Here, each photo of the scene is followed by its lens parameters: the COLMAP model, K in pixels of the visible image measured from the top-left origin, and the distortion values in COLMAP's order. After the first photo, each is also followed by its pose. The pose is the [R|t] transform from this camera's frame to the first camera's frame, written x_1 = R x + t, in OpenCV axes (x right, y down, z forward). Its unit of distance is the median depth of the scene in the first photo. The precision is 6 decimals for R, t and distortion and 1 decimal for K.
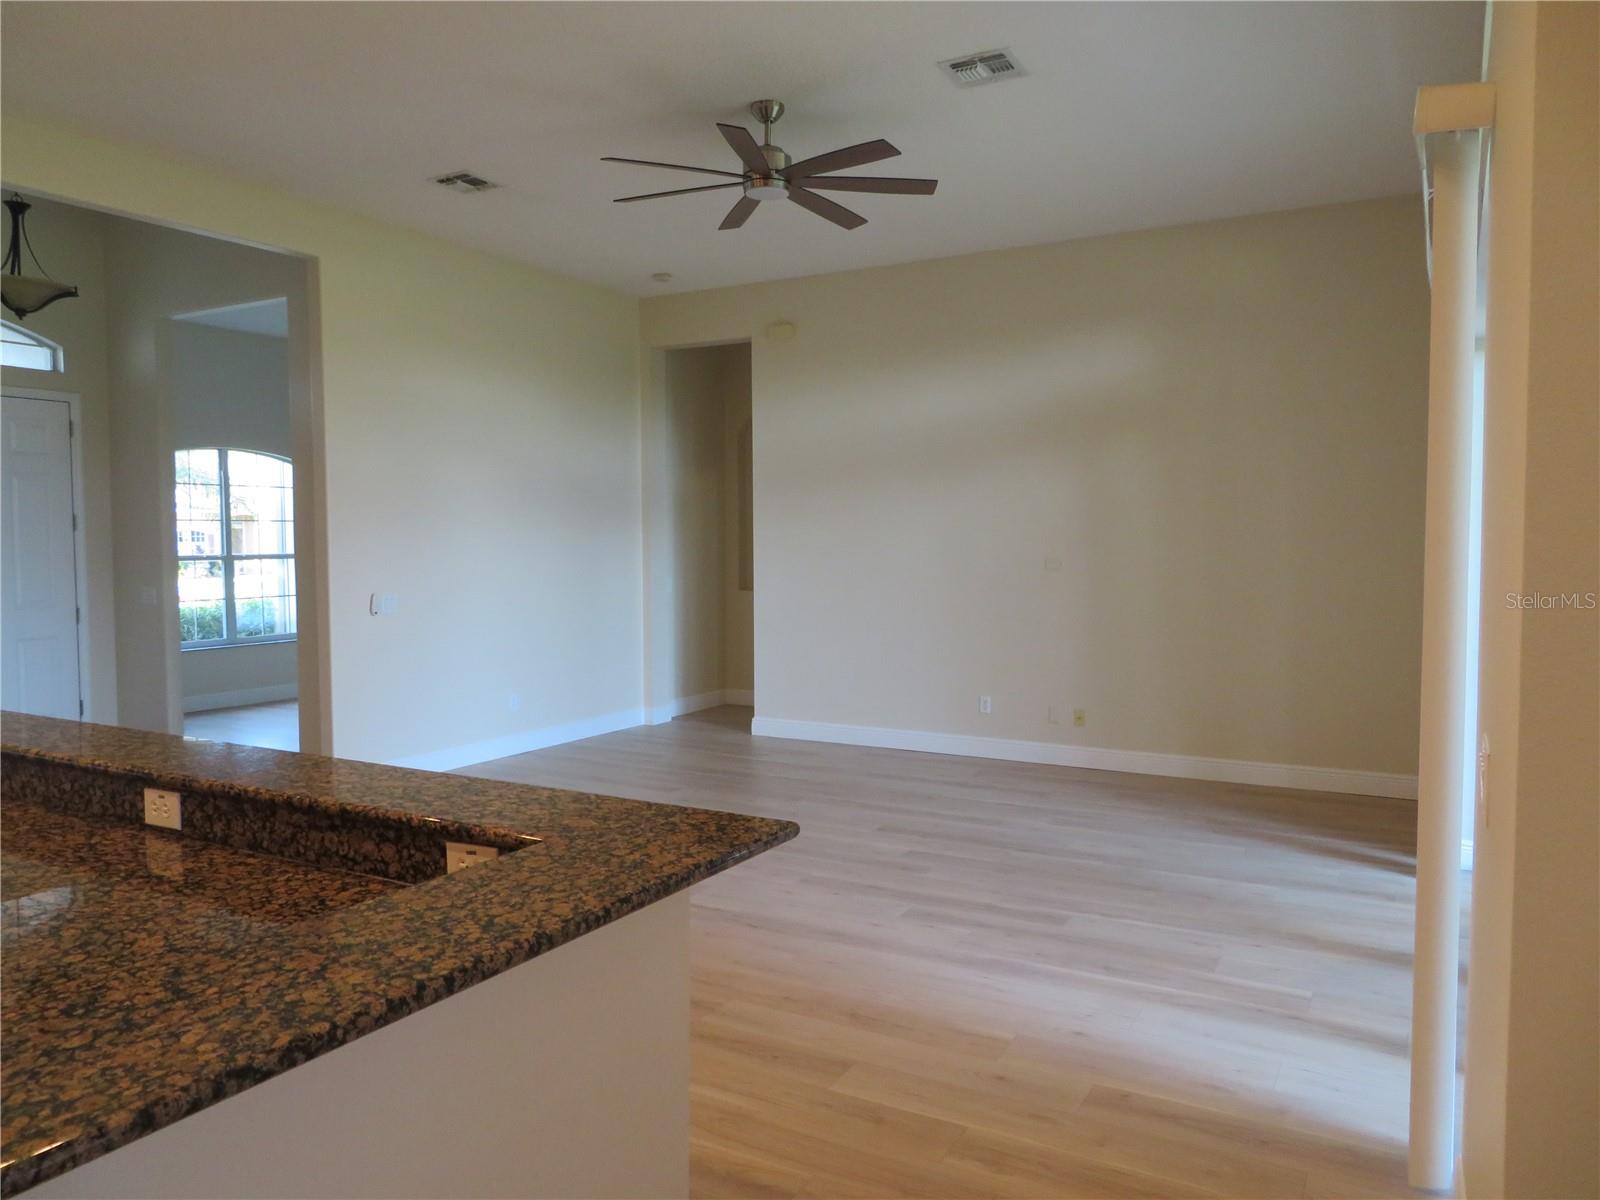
lens RADIAL K [[1151.1, 0, 793.2], [0, 1151.1, 601.0], [0, 0, 1]] dist [-0.007841, 0.009058]
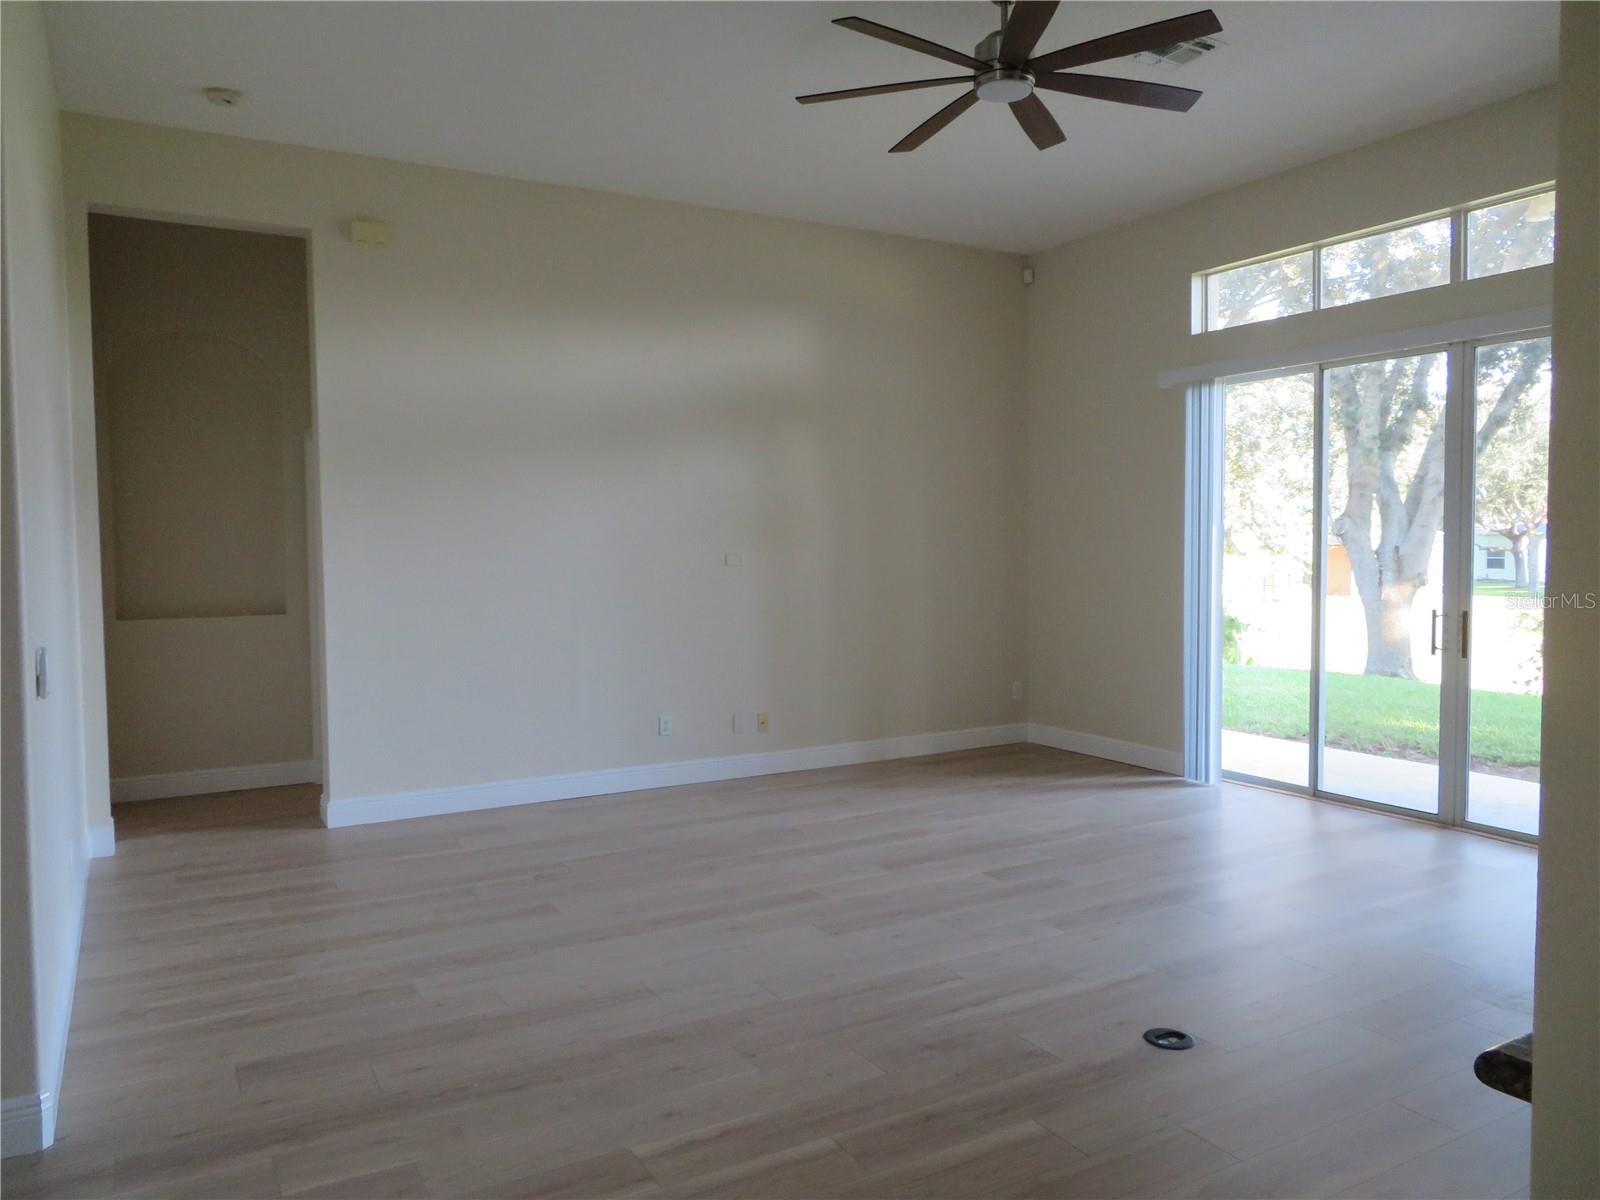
lens RADIAL K [[1151.1, 0, 793.2], [0, 1151.1, 601.0], [0, 0, 1]] dist [-0.007841, 0.009058]
pose [[0.507231, -0.044152, 0.860679, -0.543966], [0.056861, 0.998225, 0.017698, -0.012946], [-0.859932, 0.039962, 0.508841, 0.495604]]
